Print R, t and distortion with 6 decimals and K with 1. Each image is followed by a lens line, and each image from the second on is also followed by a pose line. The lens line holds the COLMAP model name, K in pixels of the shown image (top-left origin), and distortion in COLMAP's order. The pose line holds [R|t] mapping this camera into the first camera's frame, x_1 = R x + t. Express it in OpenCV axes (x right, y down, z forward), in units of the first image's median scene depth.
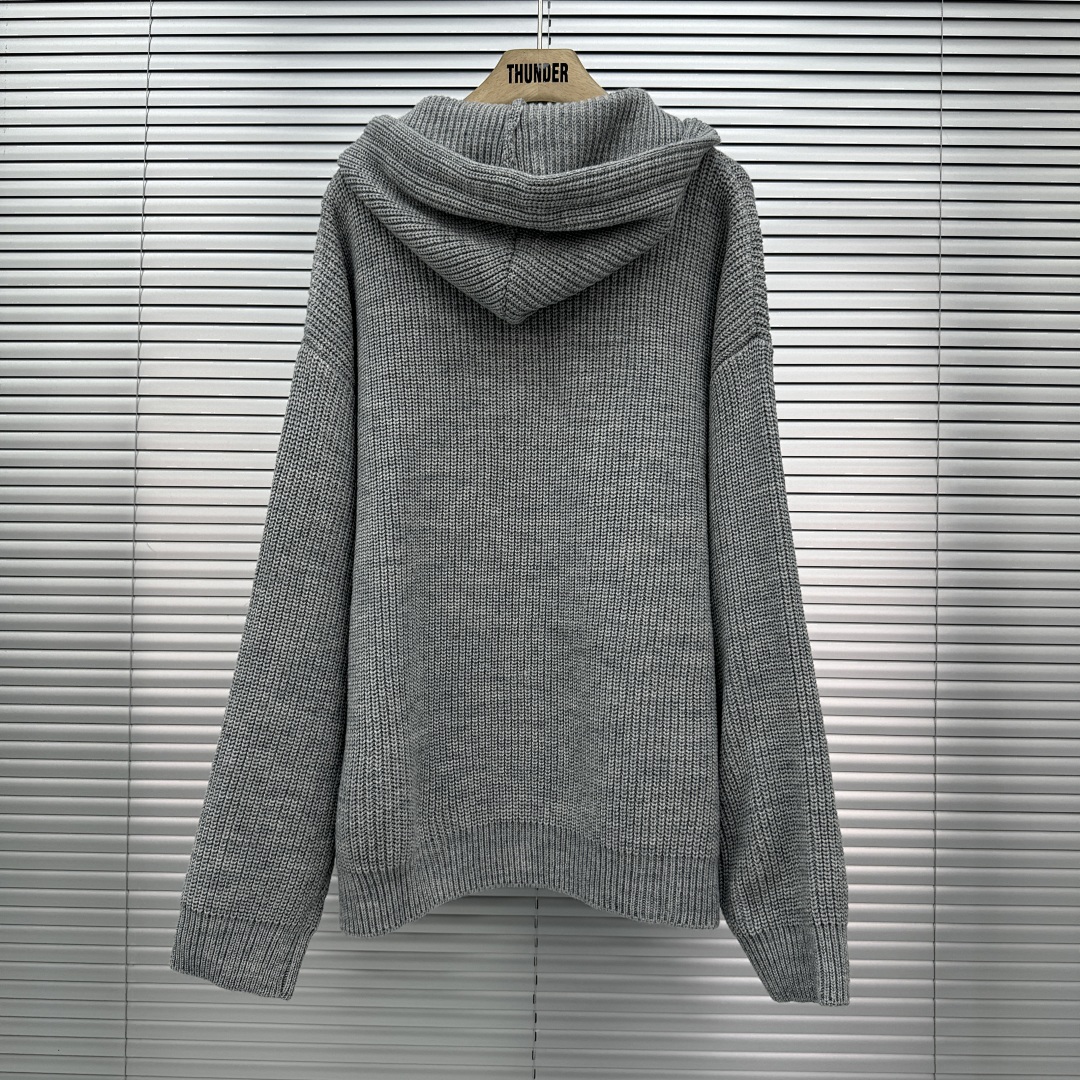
lens RADIAL K [[1056.4, 0, 540.0], [0, 1056.4, 540.0], [0, 0, 1]] dist [0.160047, -0.276279]
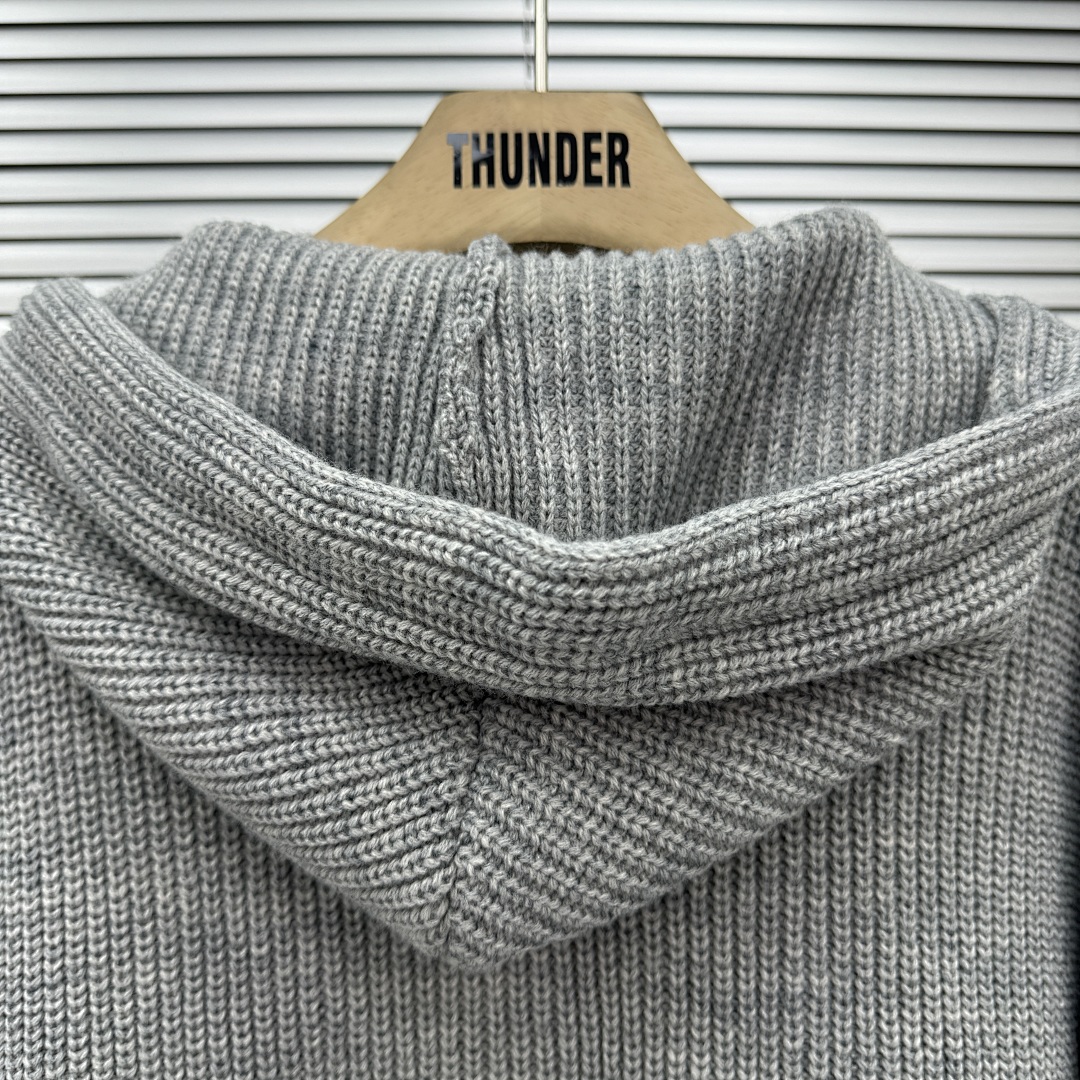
lens RADIAL K [[1056.4, 0, 540.0], [0, 1056.4, 540.0], [0, 0, 1]] dist [0.160047, -0.276279]
pose [[0.998133, -0.007855, 0.060570, -0.024061], [0.012747, 0.996648, -0.080806, -0.298699], [-0.059732, 0.081427, 0.994888, 0.702361]]
